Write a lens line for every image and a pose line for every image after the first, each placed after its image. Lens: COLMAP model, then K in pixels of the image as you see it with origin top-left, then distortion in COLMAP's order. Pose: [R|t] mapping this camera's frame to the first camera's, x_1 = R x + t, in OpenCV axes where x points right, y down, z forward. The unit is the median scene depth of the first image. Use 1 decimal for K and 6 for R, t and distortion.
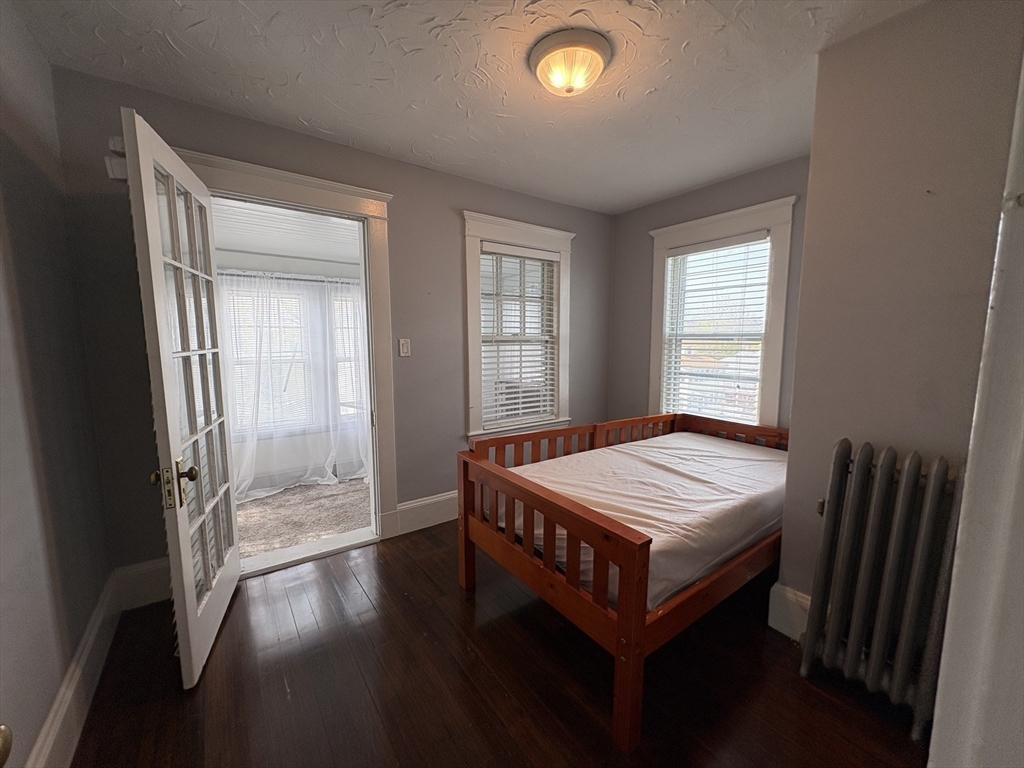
lens RADIAL K [[407.3, 0, 508.4], [0, 407.3, 385.8], [0, 0, 1]] dist [0.000773, 0.000343]
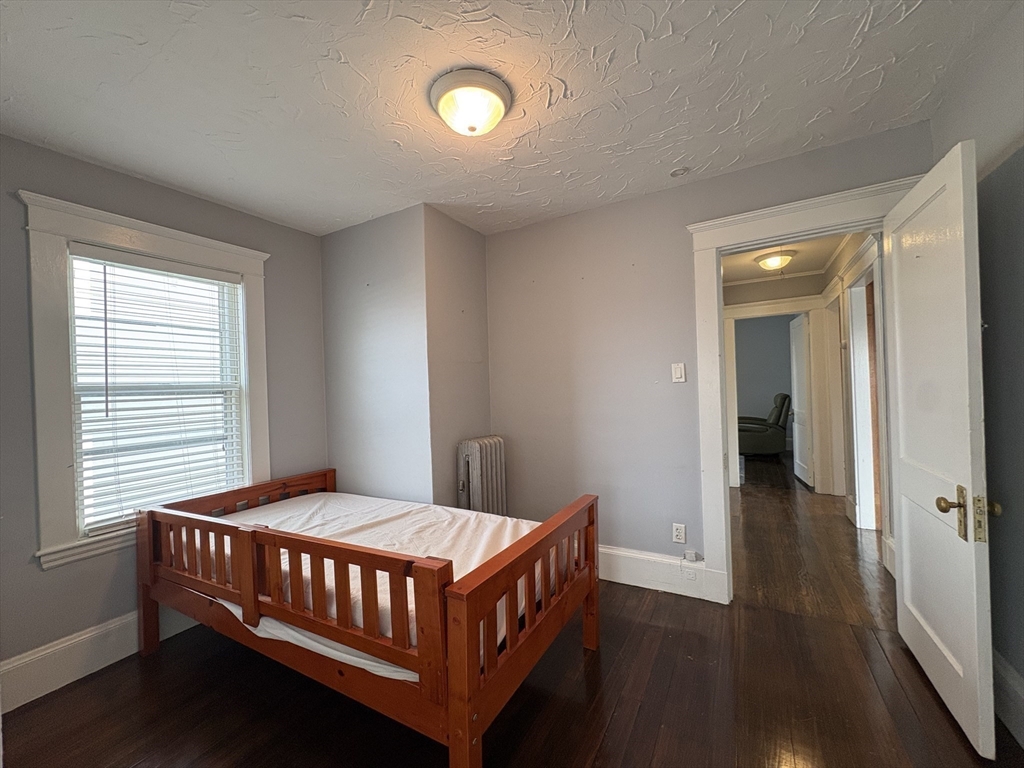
lens RADIAL K [[407.3, 0, 511.7], [0, 407.3, 386.2], [0, 0, 1]] dist [0.000773, 0.000343]
pose [[-0.410058, 0.020844, 0.911821, -0.636232], [0.146091, 0.988332, 0.043107, -0.106507], [-0.900283, 0.150885, -0.408319, 1.157378]]
